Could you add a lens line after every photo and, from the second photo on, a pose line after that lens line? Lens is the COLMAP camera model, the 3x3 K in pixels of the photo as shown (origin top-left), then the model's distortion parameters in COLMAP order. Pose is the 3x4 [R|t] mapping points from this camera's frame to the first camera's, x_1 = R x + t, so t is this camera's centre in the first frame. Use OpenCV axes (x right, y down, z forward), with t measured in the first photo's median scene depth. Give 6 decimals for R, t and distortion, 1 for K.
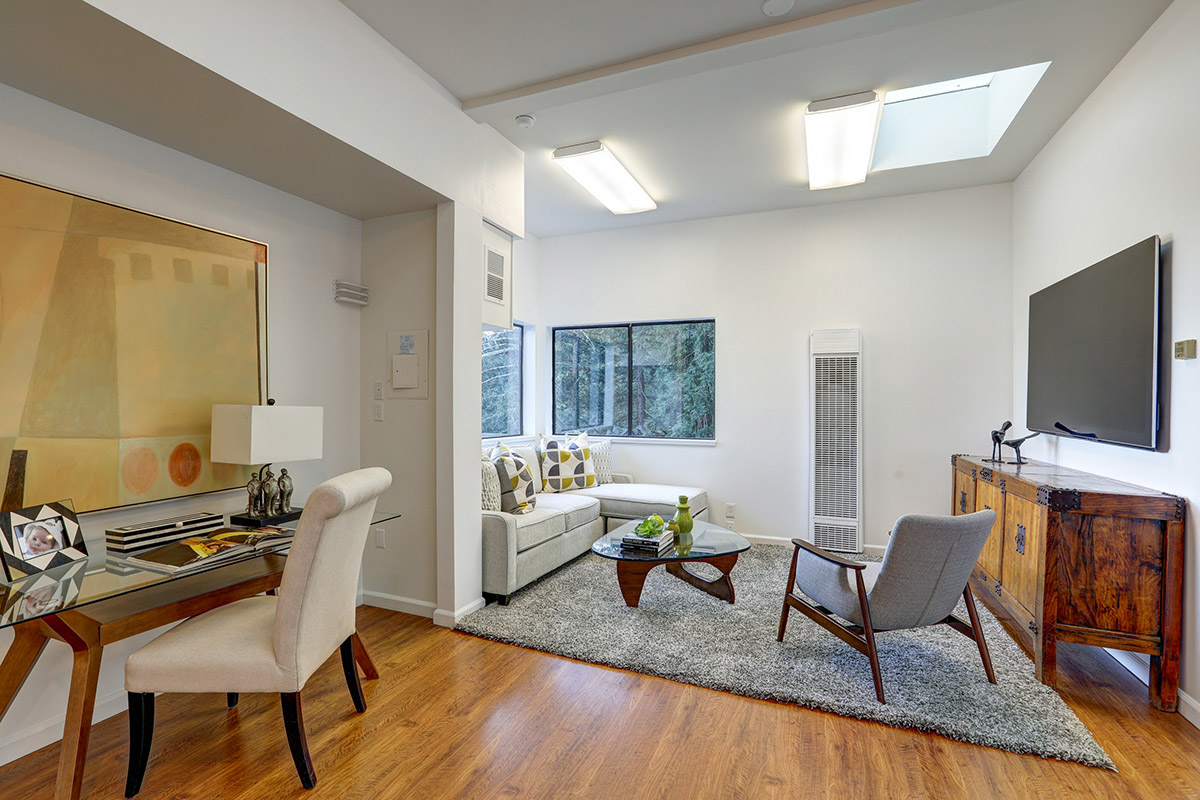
lens RADIAL K [[557.8, 0, 604.2], [0, 557.8, 403.2], [0, 0, 1]] dist [0.040567, 0.000386]
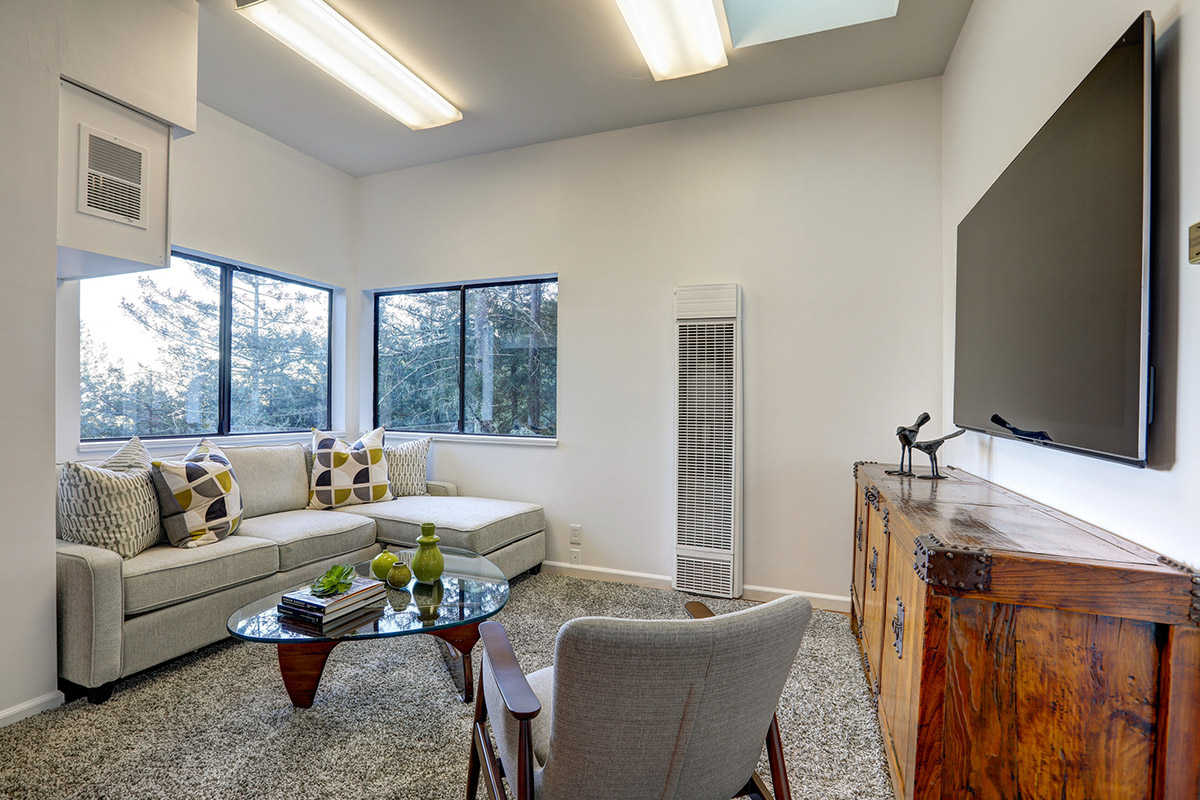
lens RADIAL K [[537.8, 0, 600.0], [0, 537.8, 400.0], [0, 0, 1]] dist [-0.002508, 0.000468]
pose [[0.999760, 0.006872, -0.020788, 0.356079], [-0.006947, 0.999970, -0.003550, 0.022530], [0.020763, 0.003694, 0.999778, 0.381526]]
